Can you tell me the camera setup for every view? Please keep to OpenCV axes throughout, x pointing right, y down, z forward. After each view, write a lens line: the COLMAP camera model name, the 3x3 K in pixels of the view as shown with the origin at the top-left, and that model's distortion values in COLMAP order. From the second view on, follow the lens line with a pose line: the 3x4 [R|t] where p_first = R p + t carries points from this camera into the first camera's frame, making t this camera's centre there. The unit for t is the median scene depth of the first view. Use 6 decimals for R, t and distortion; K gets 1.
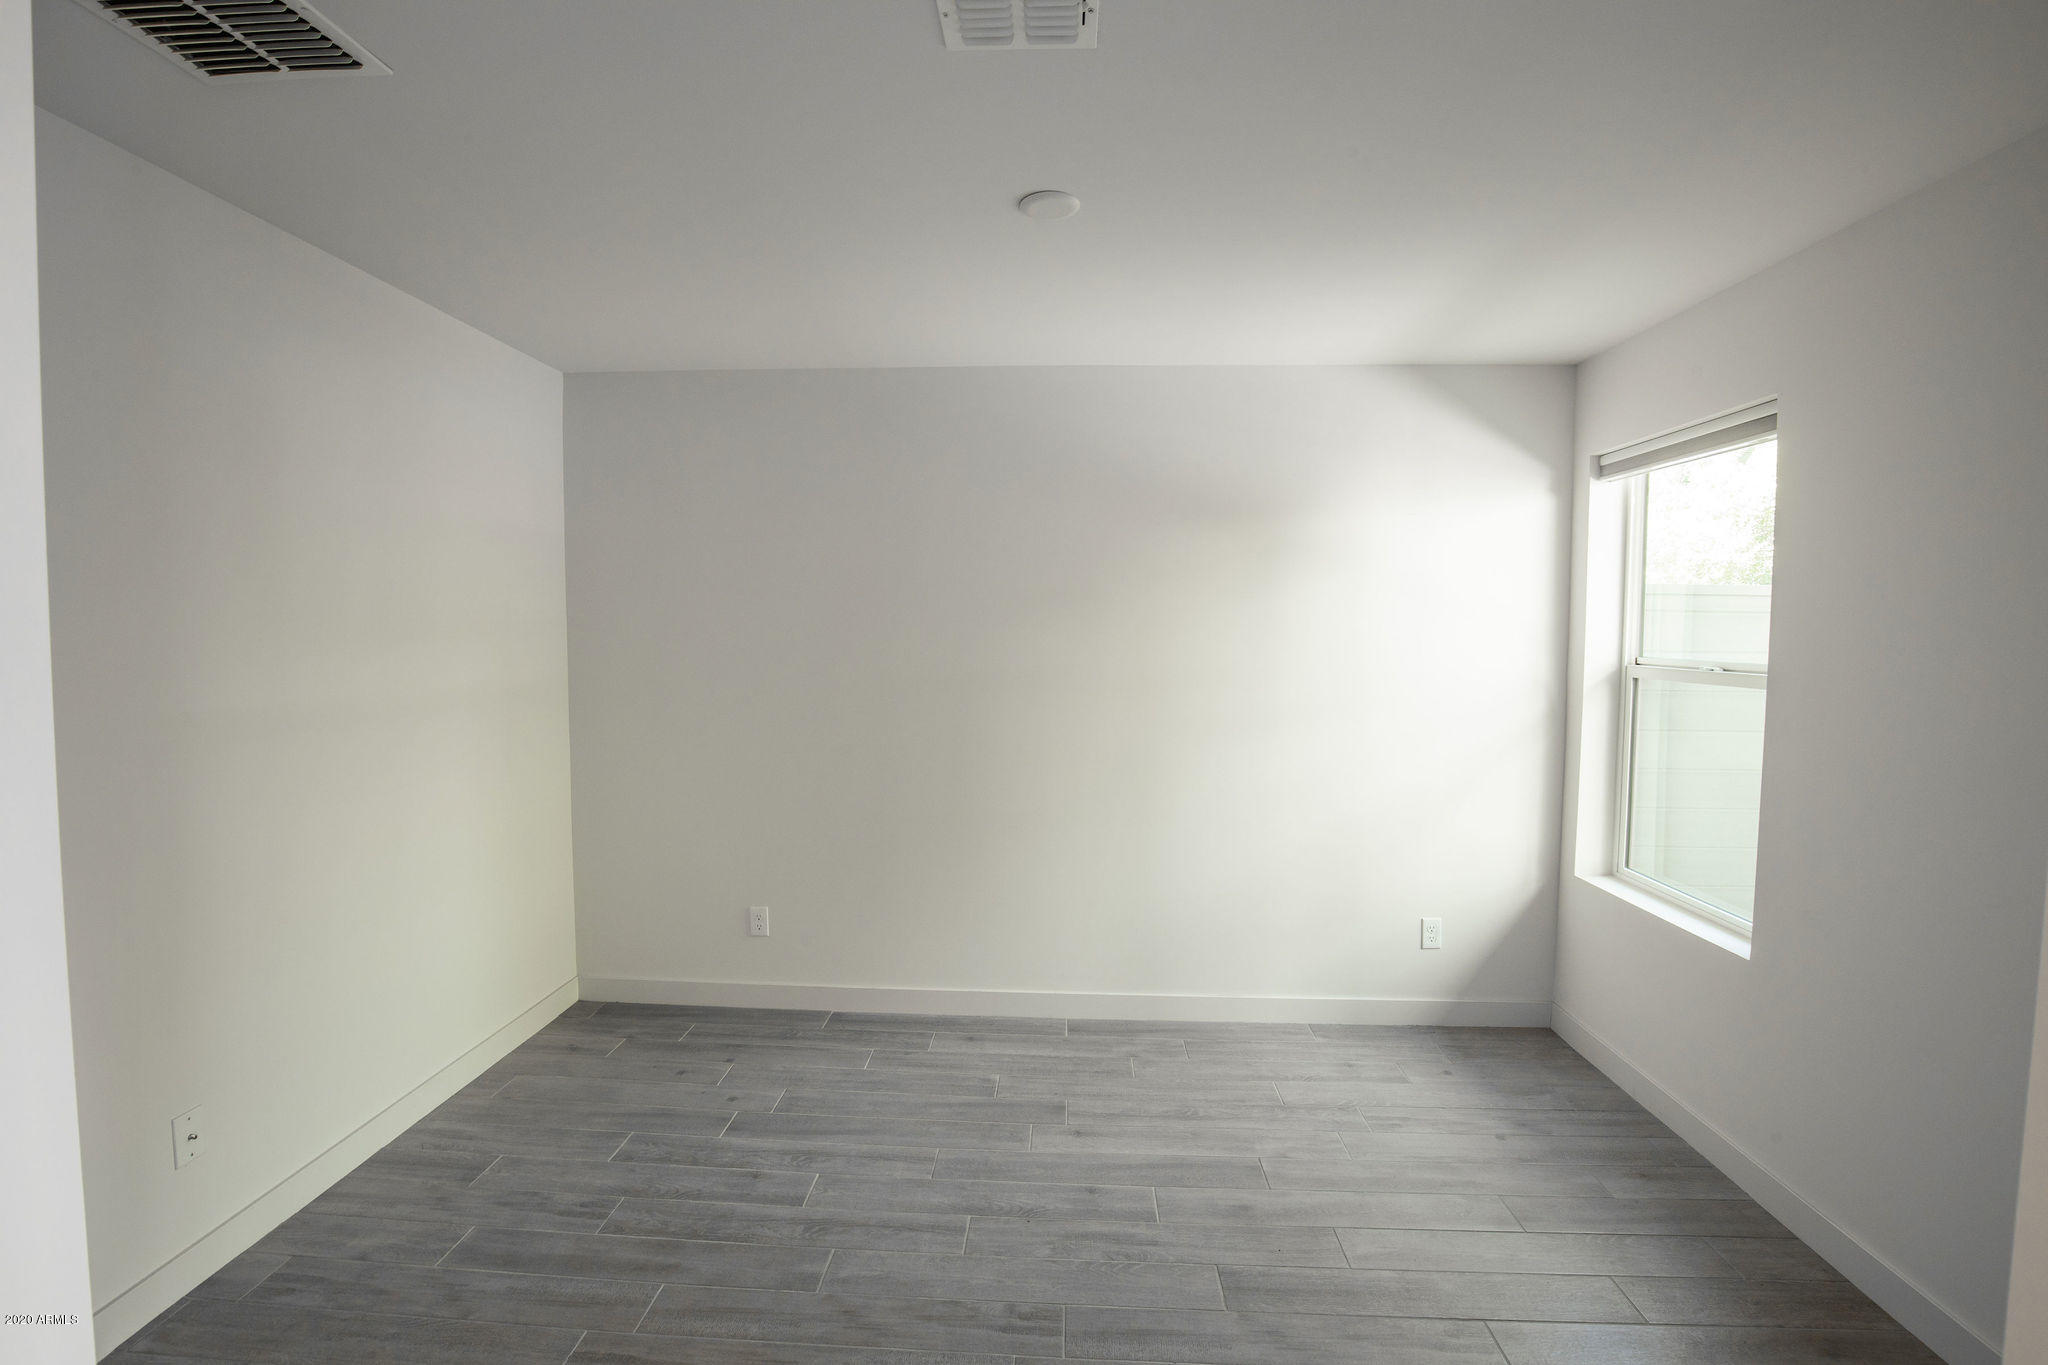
lens RADIAL K [[935.6, 0, 1022.3], [0, 935.6, 690.0], [0, 0, 1]] dist [-0.003427, -0.000340]
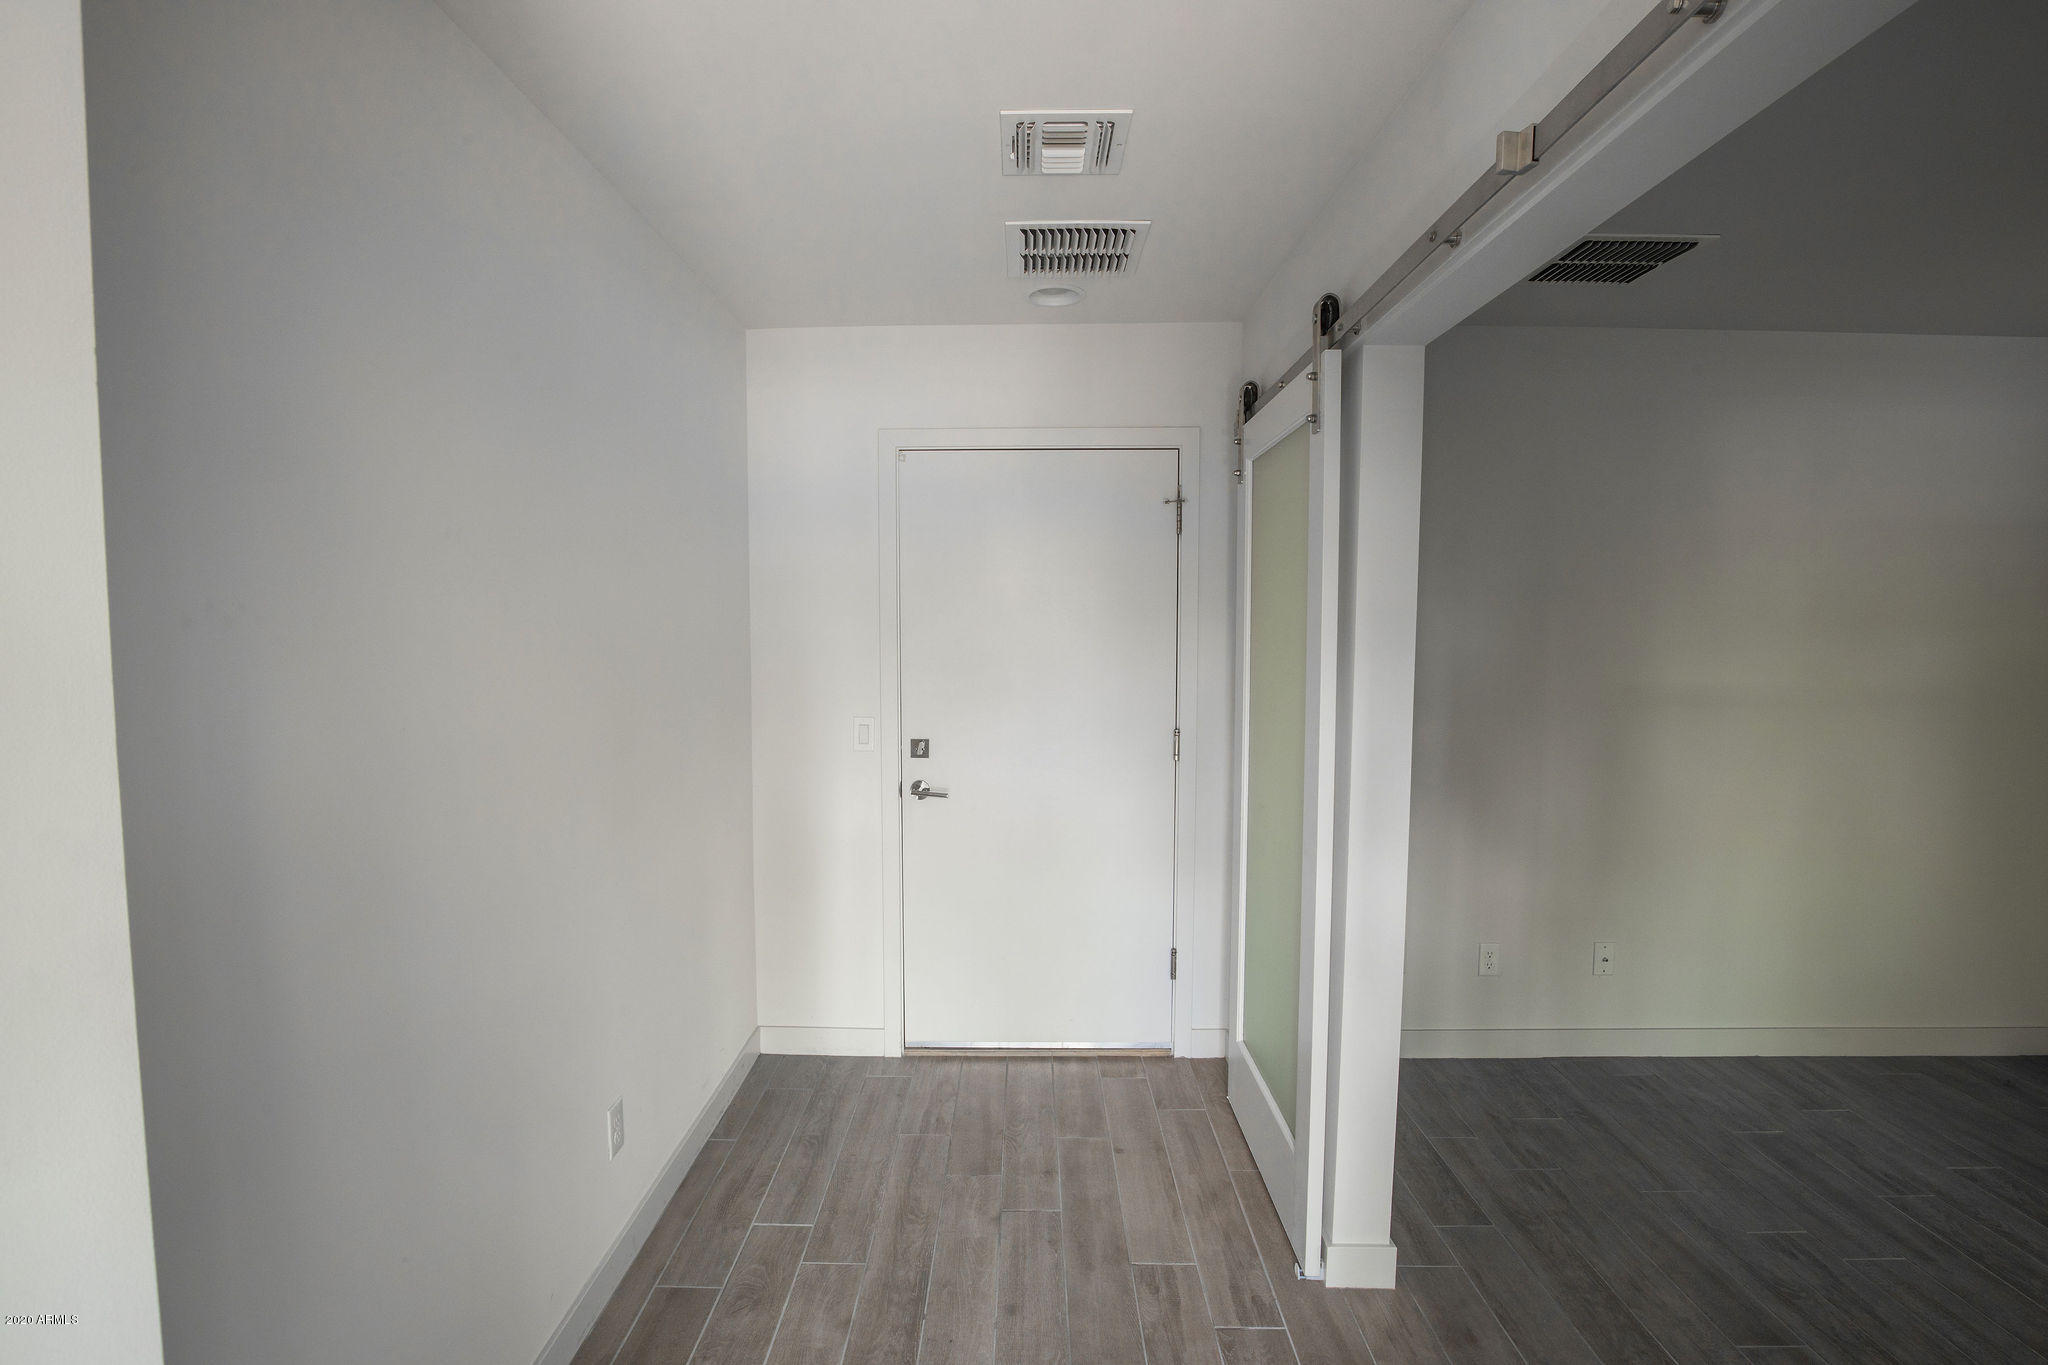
lens RADIAL K [[935.6, 0, 1021.9], [0, 935.6, 684.6], [0, 0, 1]] dist [-0.003427, -0.000340]
pose [[0.074137, 0.057729, -0.995576, 0.486511], [-0.064684, 0.996499, 0.052965, 0.008667], [0.995148, 0.060472, 0.077612, -0.087752]]
